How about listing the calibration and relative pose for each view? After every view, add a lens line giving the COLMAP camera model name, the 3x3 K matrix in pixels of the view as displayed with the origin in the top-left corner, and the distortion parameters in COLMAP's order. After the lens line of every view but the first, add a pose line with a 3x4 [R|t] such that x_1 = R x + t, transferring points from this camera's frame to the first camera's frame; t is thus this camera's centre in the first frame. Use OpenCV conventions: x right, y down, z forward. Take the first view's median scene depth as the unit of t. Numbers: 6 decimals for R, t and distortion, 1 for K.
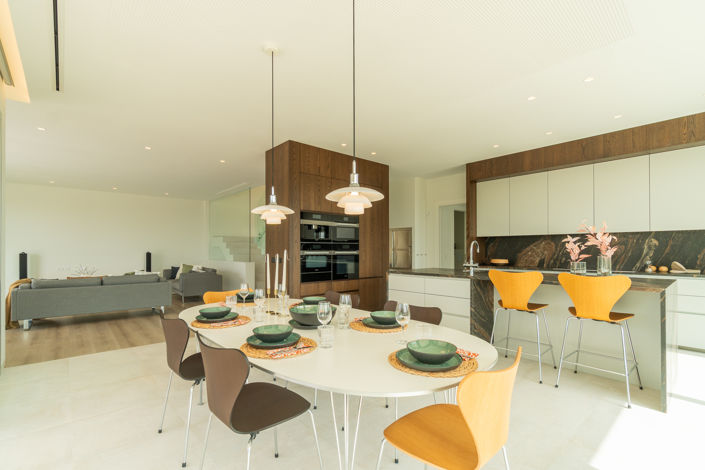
lens RADIAL K [[324.7, 0, 349.2], [0, 324.7, 242.7], [0, 0, 1]] dist [0.014437, 0.000339]
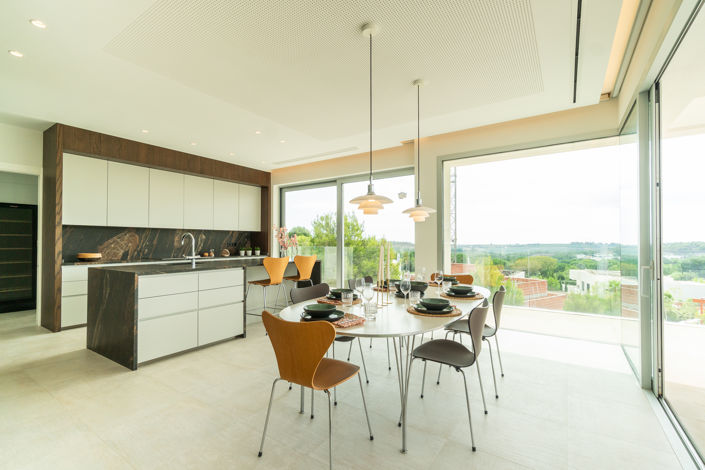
lens RADIAL K [[324.7, 0, 349.2], [0, 324.7, 242.7], [0, 0, 1]] dist [0.014437, 0.000339]
pose [[-0.256814, -0.003880, 0.966453, -0.650948], [-0.020483, 0.999789, -0.001429, 0.013524], [-0.966244, -0.020163, -0.256839, 0.721888]]
